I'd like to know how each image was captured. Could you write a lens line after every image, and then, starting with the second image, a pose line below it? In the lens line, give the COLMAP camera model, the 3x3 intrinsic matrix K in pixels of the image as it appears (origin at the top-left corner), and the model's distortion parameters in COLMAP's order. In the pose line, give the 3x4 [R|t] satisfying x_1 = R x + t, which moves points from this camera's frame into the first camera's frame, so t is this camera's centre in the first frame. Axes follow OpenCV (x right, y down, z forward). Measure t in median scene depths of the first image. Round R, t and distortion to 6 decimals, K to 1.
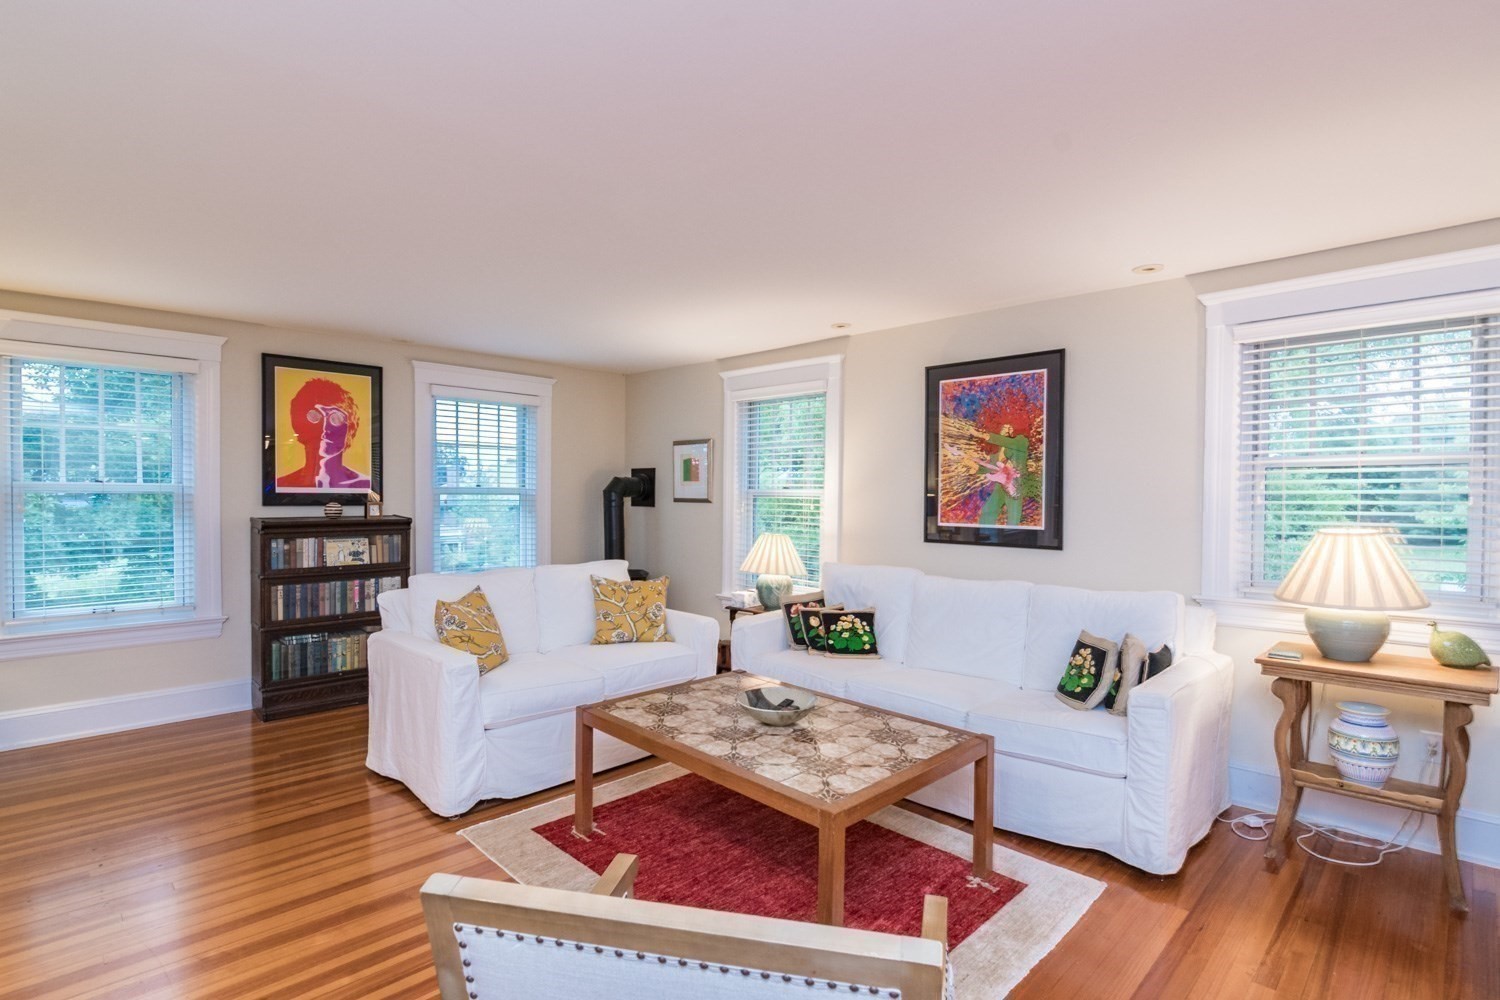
lens RADIAL K [[737.1, 0, 744.6], [0, 737.1, 520.0], [0, 0, 1]] dist [-0.015584, 0.001725]
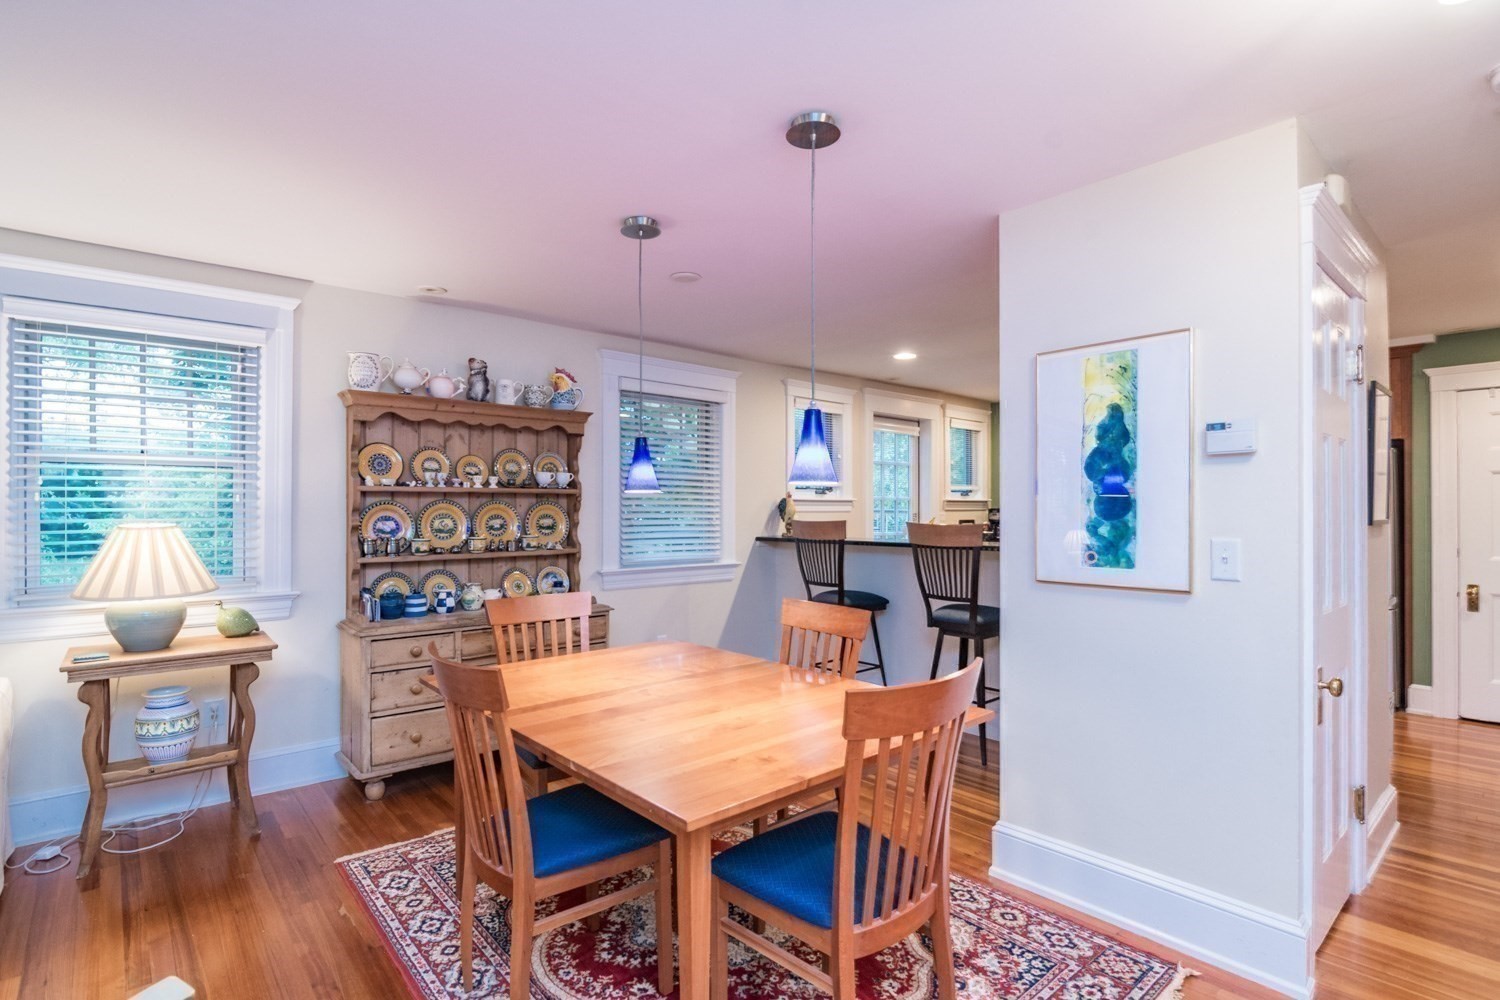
lens RADIAL K [[737.1, 0, 764.2], [0, 737.1, 499.0], [0, 0, 1]] dist [-0.015584, 0.001725]
pose [[0.048310, 0.010741, 0.998775, -0.103971], [0.028186, 0.999529, -0.012112, 0.008881], [-0.998435, 0.028736, 0.047985, 0.042249]]
